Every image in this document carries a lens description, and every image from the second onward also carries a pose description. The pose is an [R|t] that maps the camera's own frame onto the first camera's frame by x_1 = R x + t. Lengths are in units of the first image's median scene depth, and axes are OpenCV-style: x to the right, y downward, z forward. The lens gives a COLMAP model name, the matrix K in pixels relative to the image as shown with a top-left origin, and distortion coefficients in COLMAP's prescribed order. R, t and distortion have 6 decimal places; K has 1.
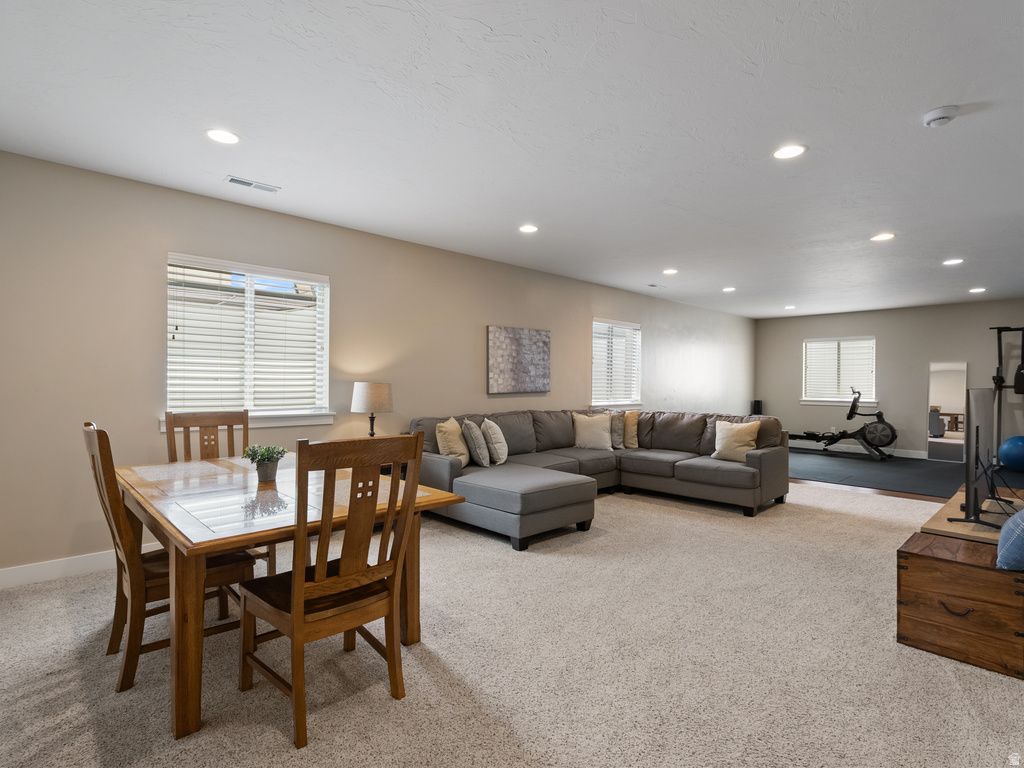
lens RADIAL K [[520.8, 0, 512.6], [0, 520.8, 380.8], [0, 0, 1]] dist [-0.002099, 0.003421]
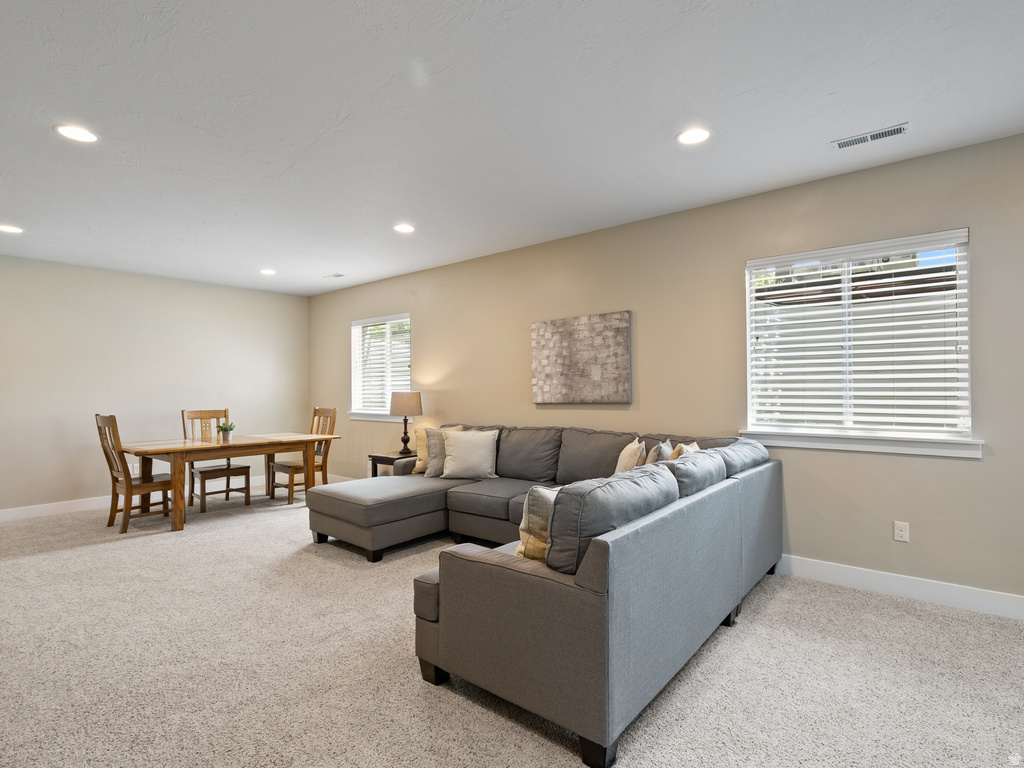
lens RADIAL K [[520.8, 0, 517.7], [0, 520.8, 381.7], [0, 0, 1]] dist [-0.002099, 0.003421]
pose [[0.125407, -0.036681, -0.991427, 0.775246], [-0.000042, 0.999316, -0.036978, 0.020424], [0.992105, 0.004679, 0.125319, 0.856337]]
